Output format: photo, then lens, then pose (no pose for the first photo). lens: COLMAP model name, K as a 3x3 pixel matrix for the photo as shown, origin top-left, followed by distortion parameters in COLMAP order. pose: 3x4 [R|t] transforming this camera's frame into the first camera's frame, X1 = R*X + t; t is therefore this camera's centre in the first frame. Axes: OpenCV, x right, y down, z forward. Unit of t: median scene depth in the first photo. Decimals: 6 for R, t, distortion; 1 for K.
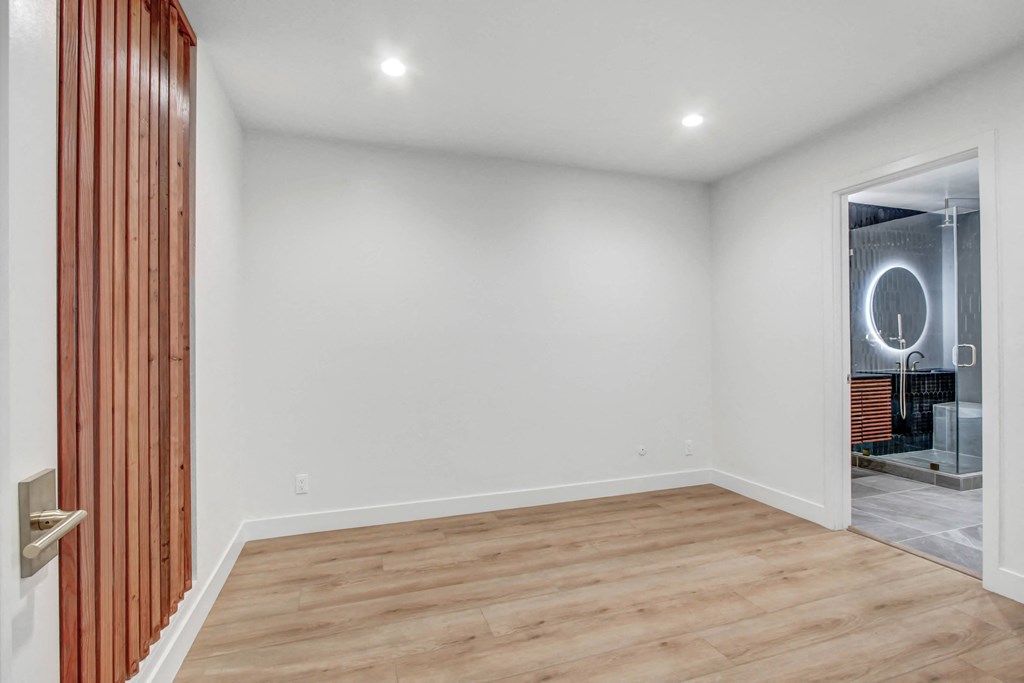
lens RADIAL K [[486.0, 0, 507.4], [0, 486.0, 331.0], [0, 0, 1]] dist [-0.035649, 0.000098]
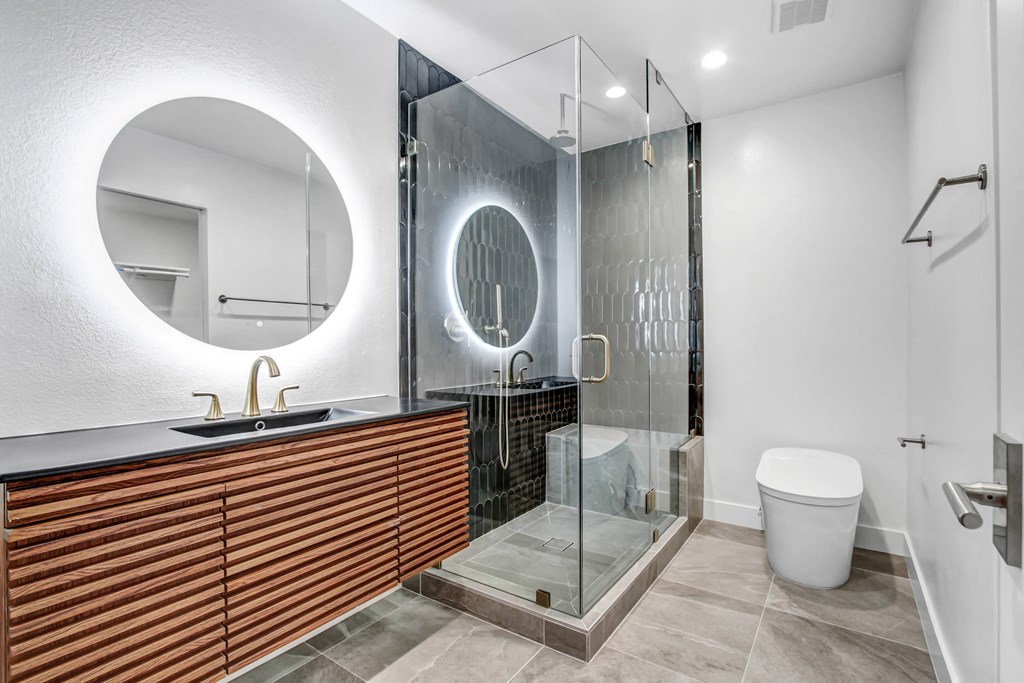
lens RADIAL K [[486.0, 0, 507.4], [0, 486.0, 331.0], [0, 0, 1]] dist [-0.035649, 0.000098]
pose [[0.792498, 0.020829, 0.609519, 0.473459], [-0.007152, 0.999665, -0.024861, 0.033358], [-0.609833, 0.015343, 0.792382, 0.525471]]
